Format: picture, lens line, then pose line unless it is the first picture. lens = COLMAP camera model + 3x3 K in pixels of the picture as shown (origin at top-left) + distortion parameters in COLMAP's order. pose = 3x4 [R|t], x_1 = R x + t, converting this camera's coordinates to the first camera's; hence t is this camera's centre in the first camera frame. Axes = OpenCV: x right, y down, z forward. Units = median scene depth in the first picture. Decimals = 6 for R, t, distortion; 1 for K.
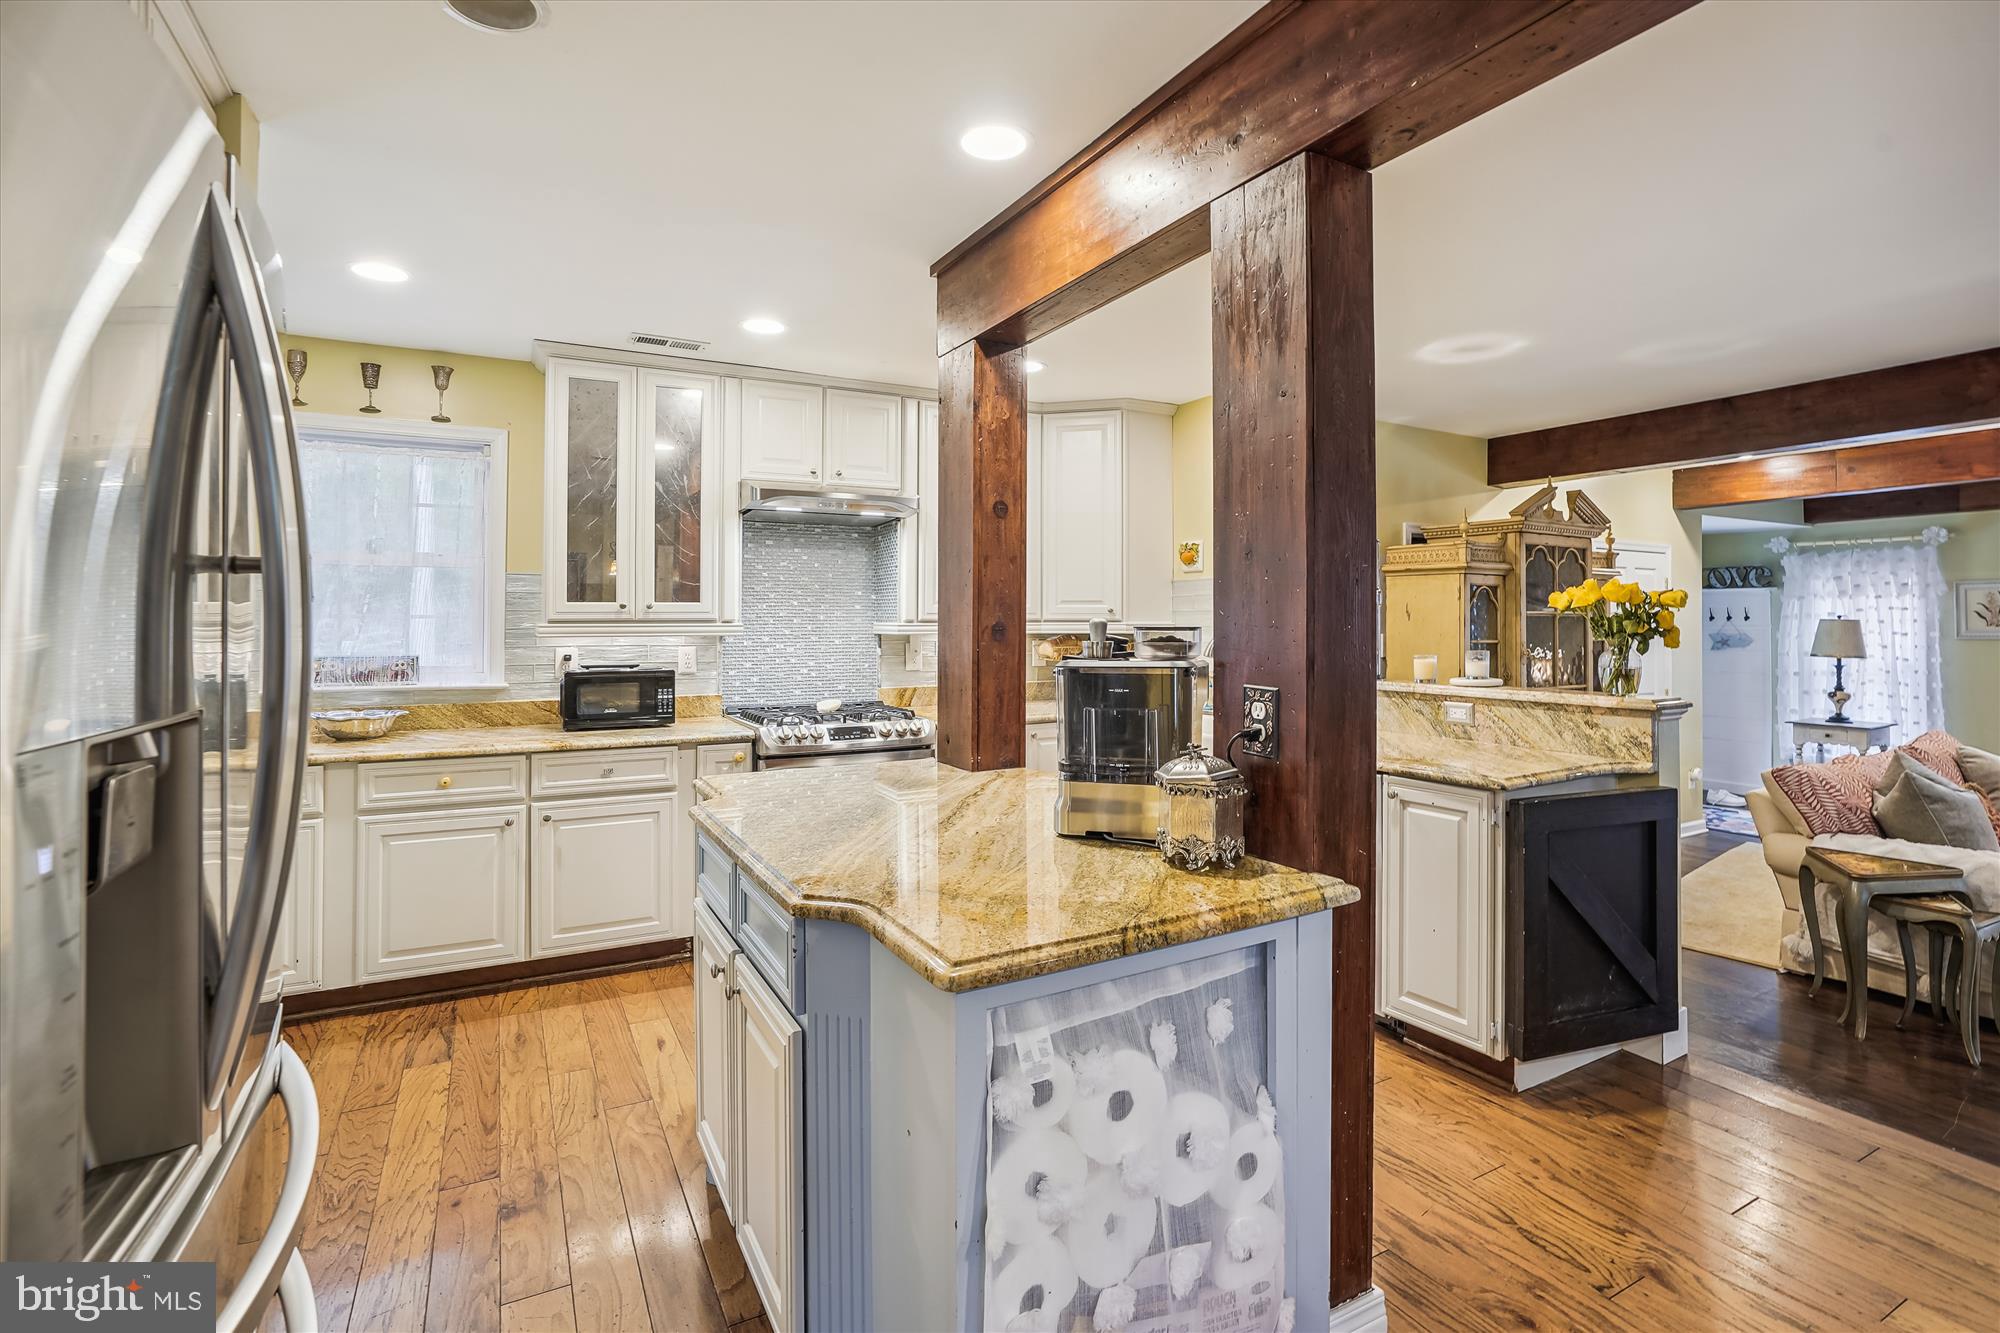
lens RADIAL K [[937.3, 0, 1003.9], [0, 937.3, 610.2], [0, 0, 1]] dist [-0.042034, 0.017296]
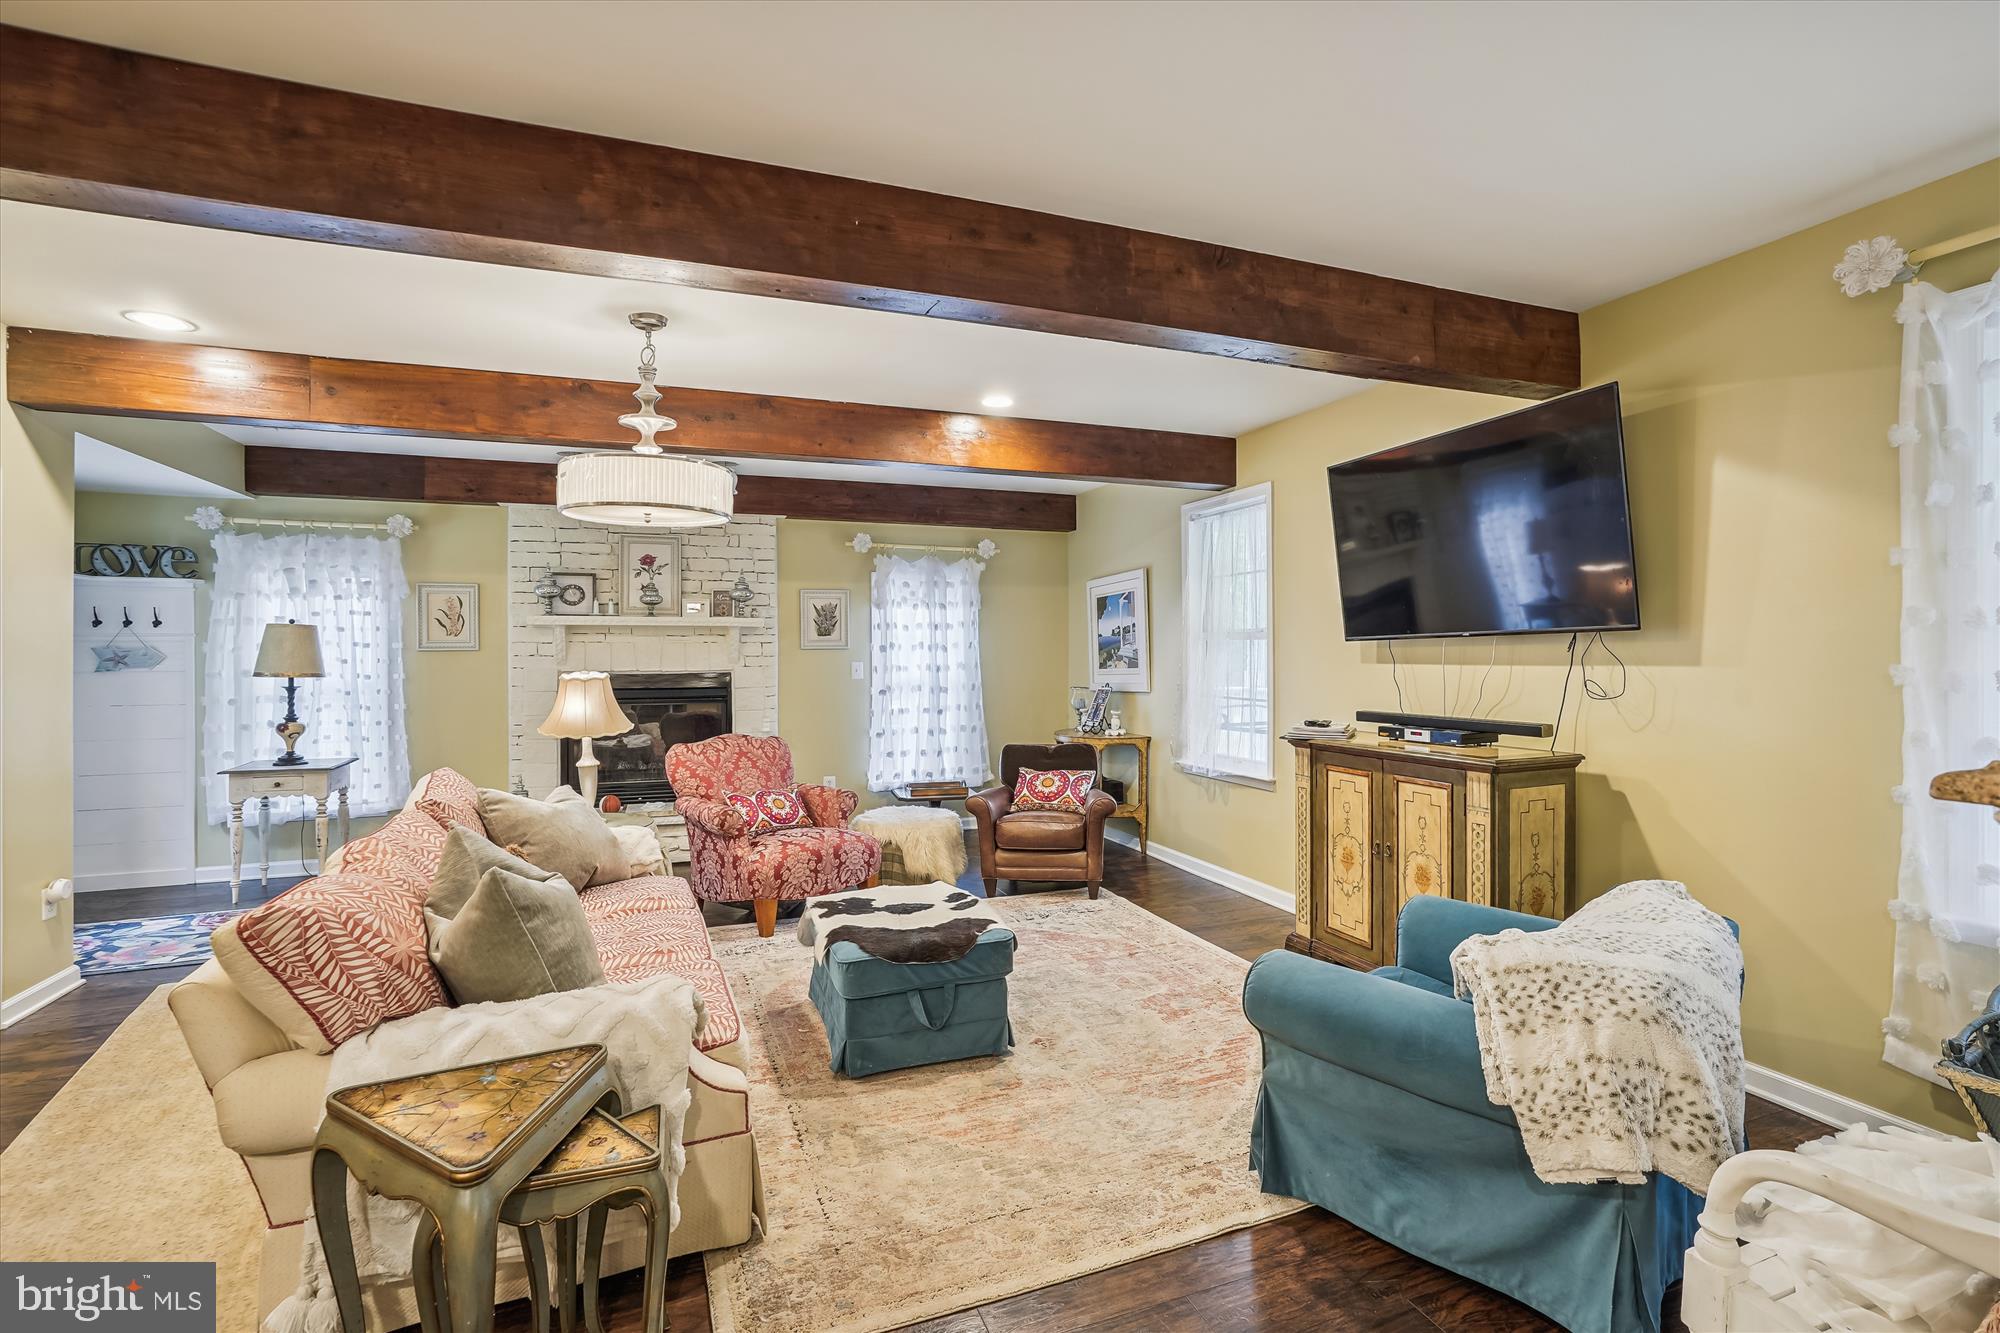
lens RADIAL K [[929.9, 0, 1015.3], [0, 929.9, 656.1], [0, 0, 1]] dist [-0.039501, 0.017677]
pose [[0.129514, -0.005148, 0.991564, 0.502800], [-0.010708, 0.999921, 0.006590, 0.046822], [-0.991520, -0.011471, 0.129449, 0.635439]]
